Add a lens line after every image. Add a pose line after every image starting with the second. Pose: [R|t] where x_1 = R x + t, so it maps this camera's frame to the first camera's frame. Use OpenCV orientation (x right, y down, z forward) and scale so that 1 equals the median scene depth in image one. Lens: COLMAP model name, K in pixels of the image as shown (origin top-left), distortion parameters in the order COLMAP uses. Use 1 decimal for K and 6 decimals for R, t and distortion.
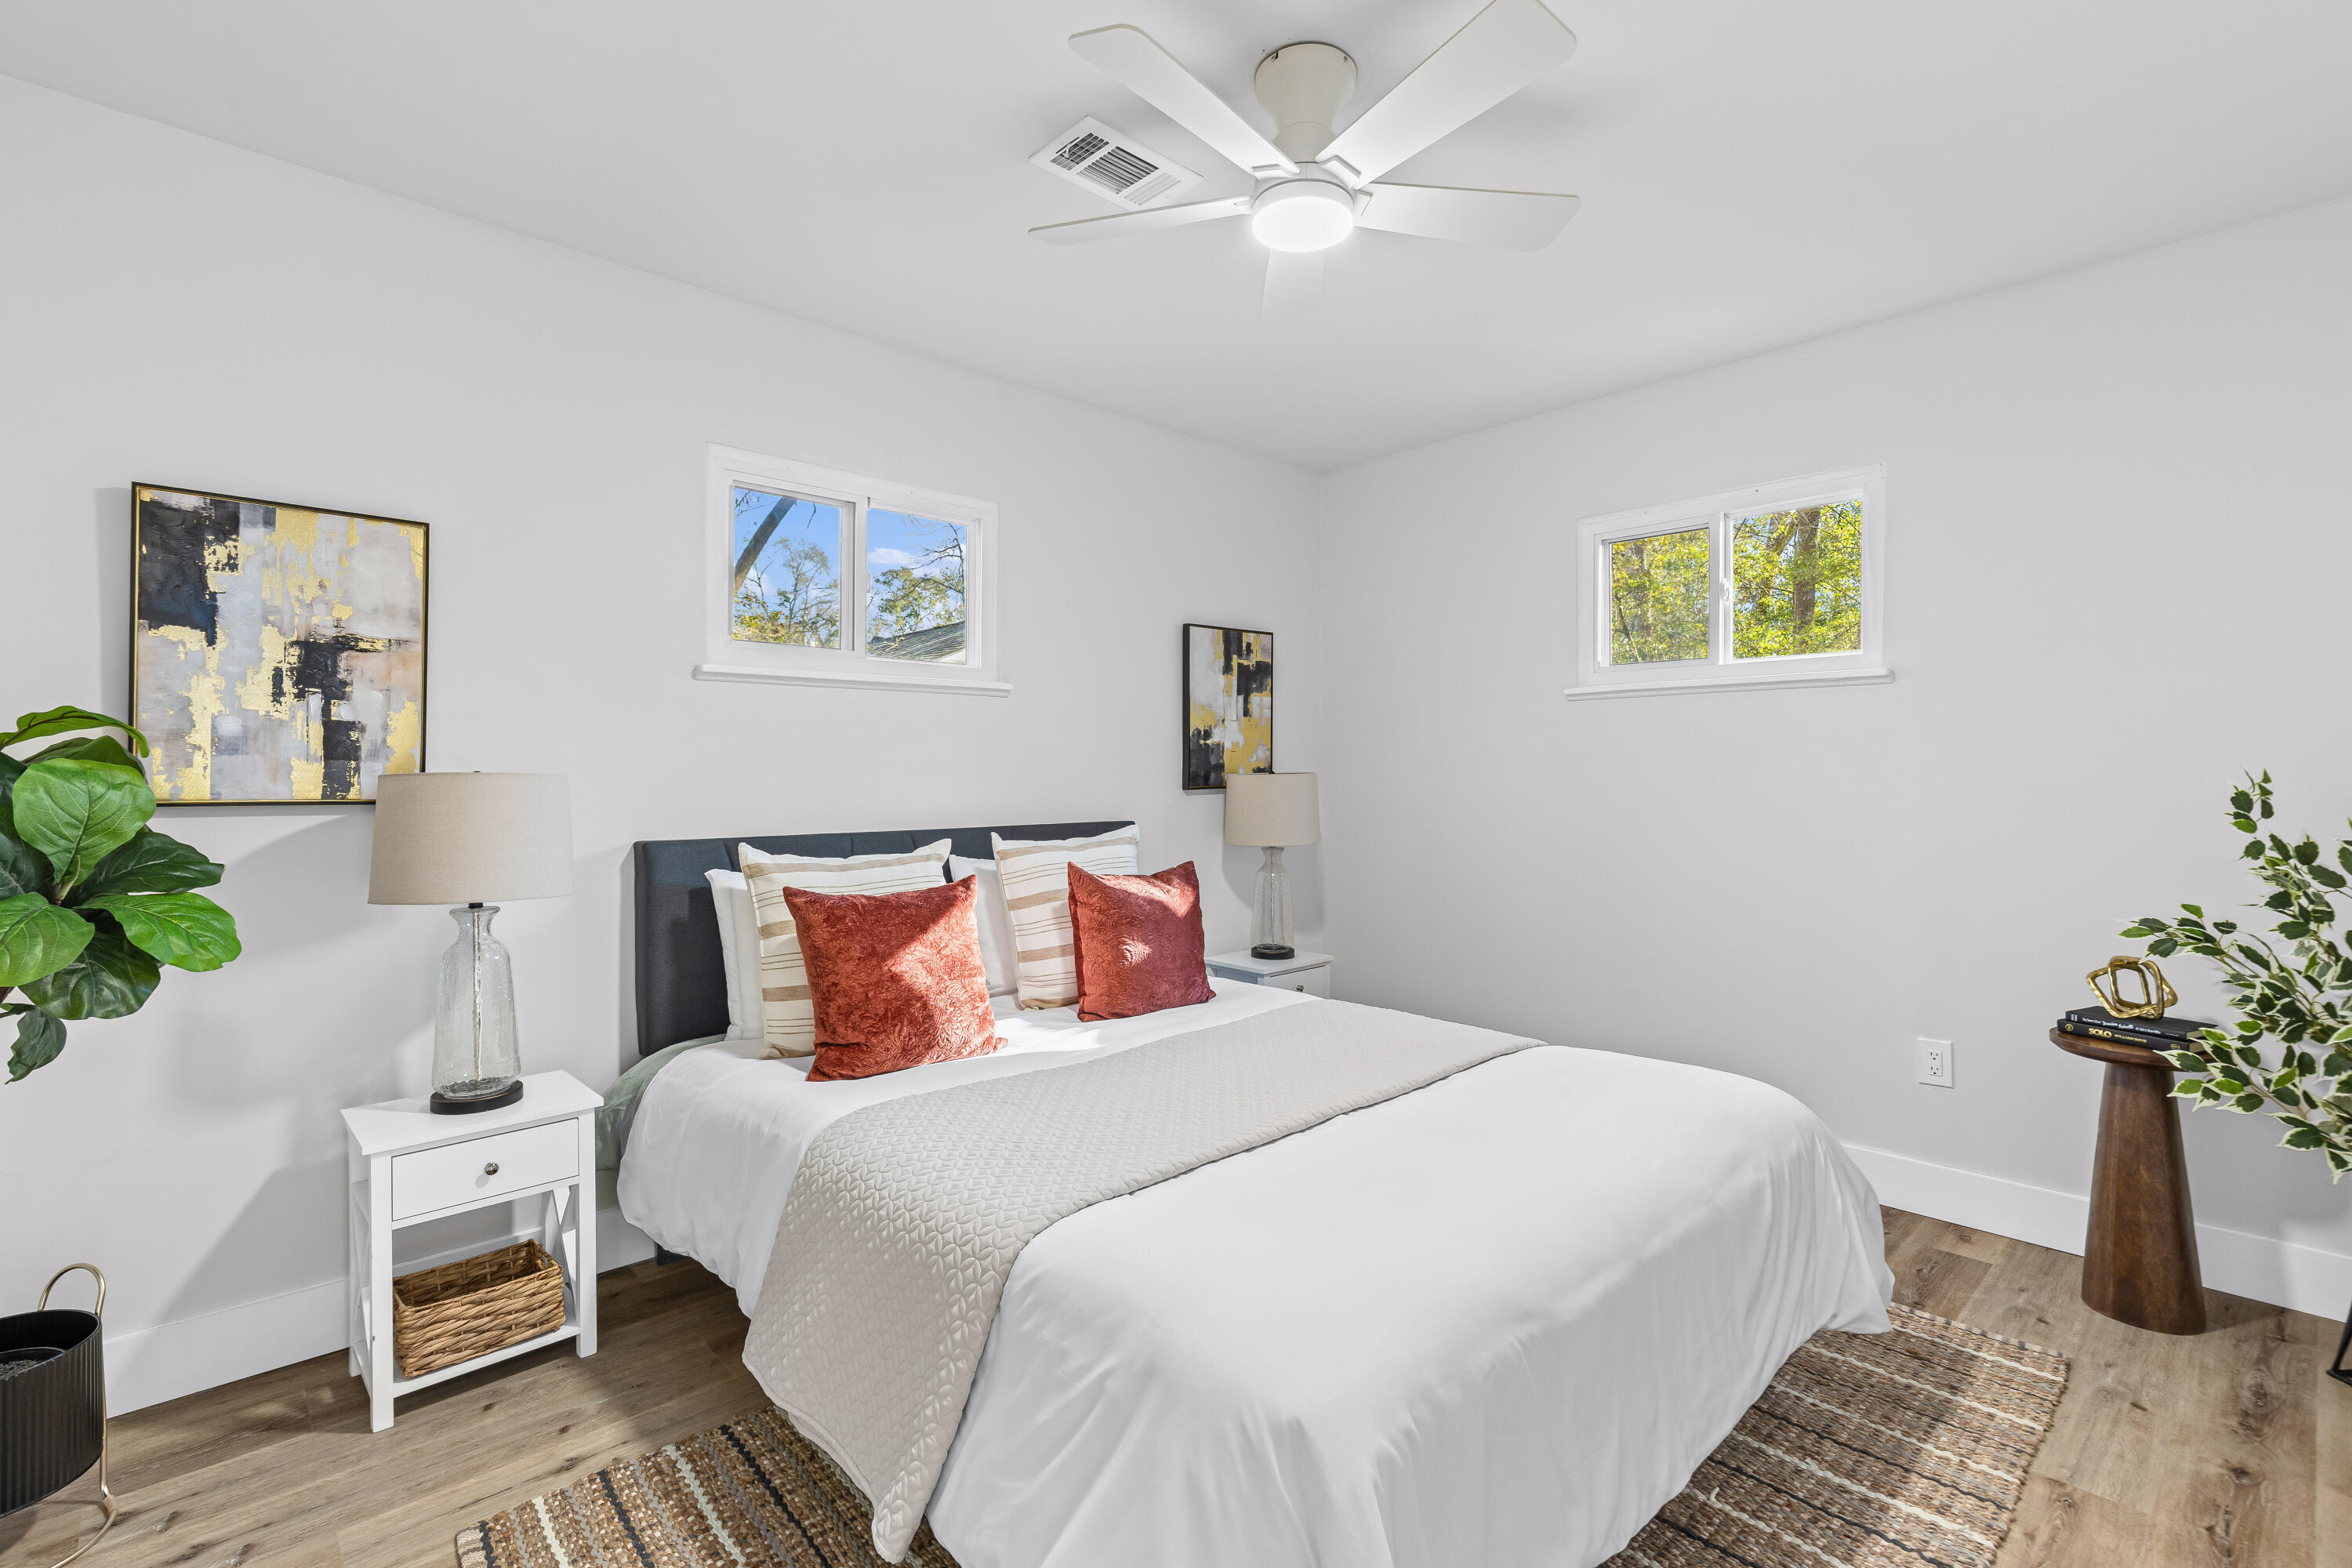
lens RADIAL K [[1067.3, 0, 1183.1], [0, 1067.3, 790.9], [0, 0, 1]] dist [0.004843, 0.000481]
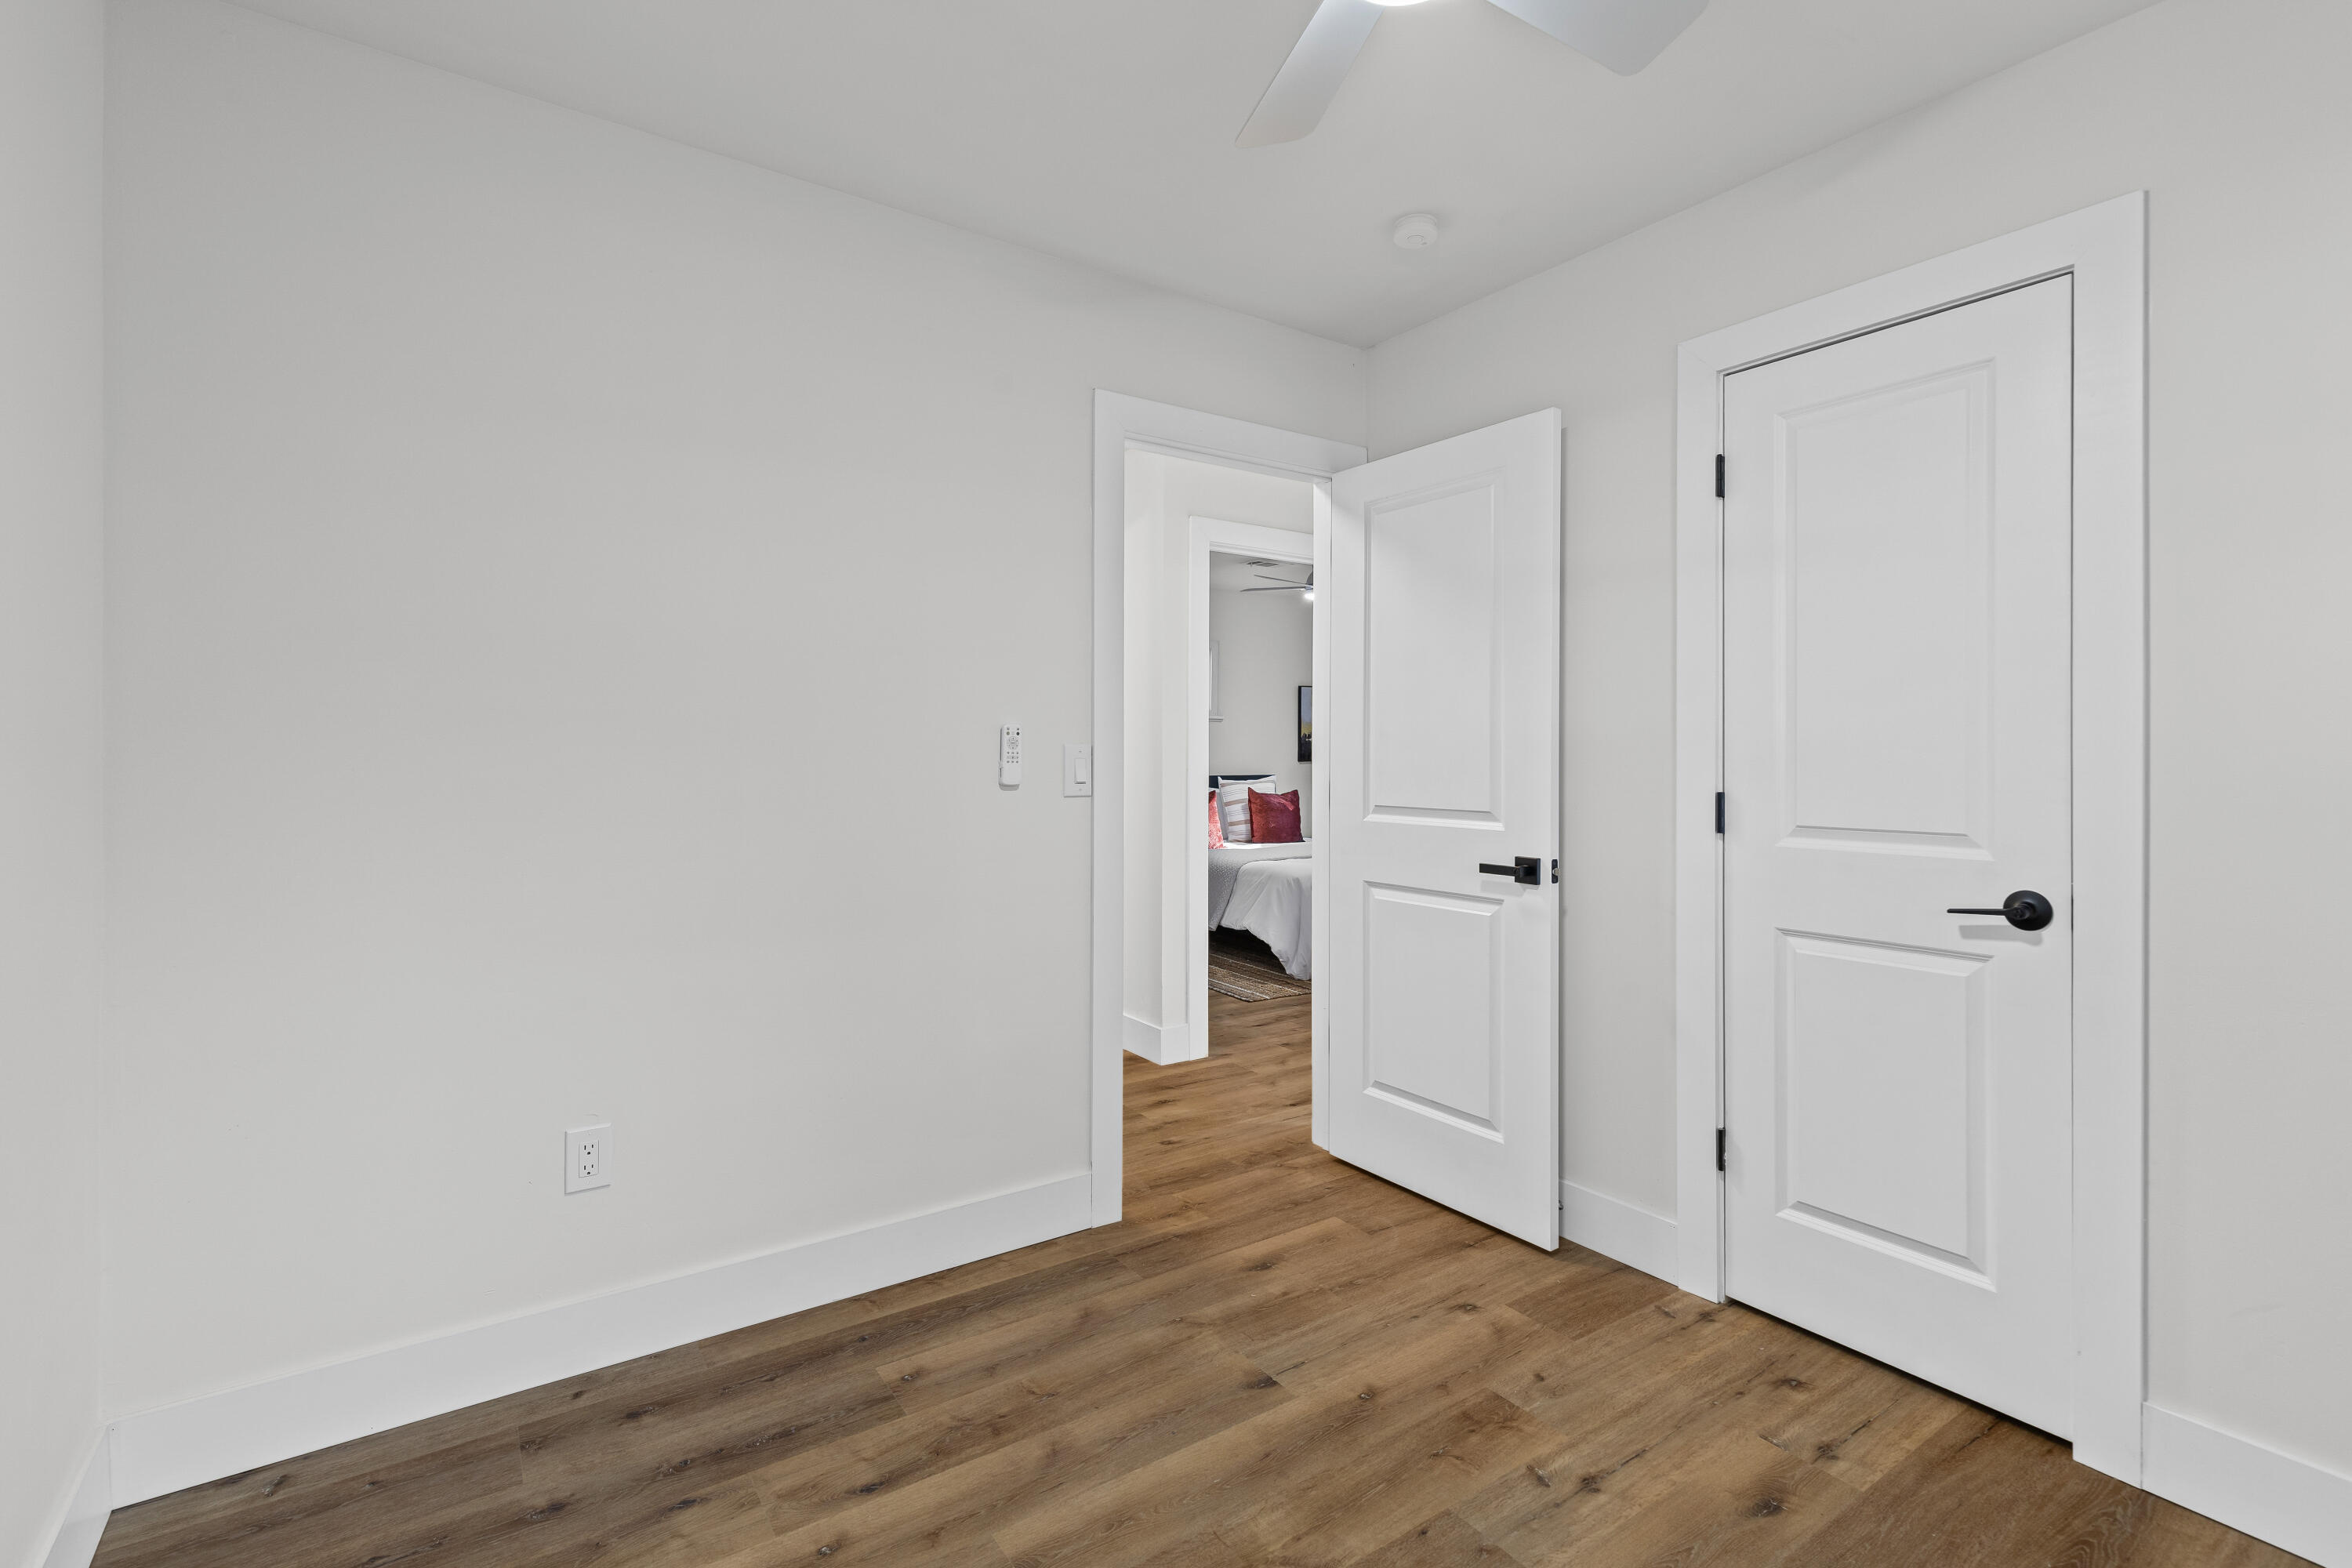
lens RADIAL K [[1067.3, 0, 1171.7], [0, 1067.3, 775.0], [0, 0, 1]] dist [0.004843, 0.000481]
pose [[0.987477, 0.005526, -0.157667, 0.122296], [-0.004204, 0.999953, 0.008716, 0.012250], [0.157708, -0.007944, 0.987454, -1.640956]]
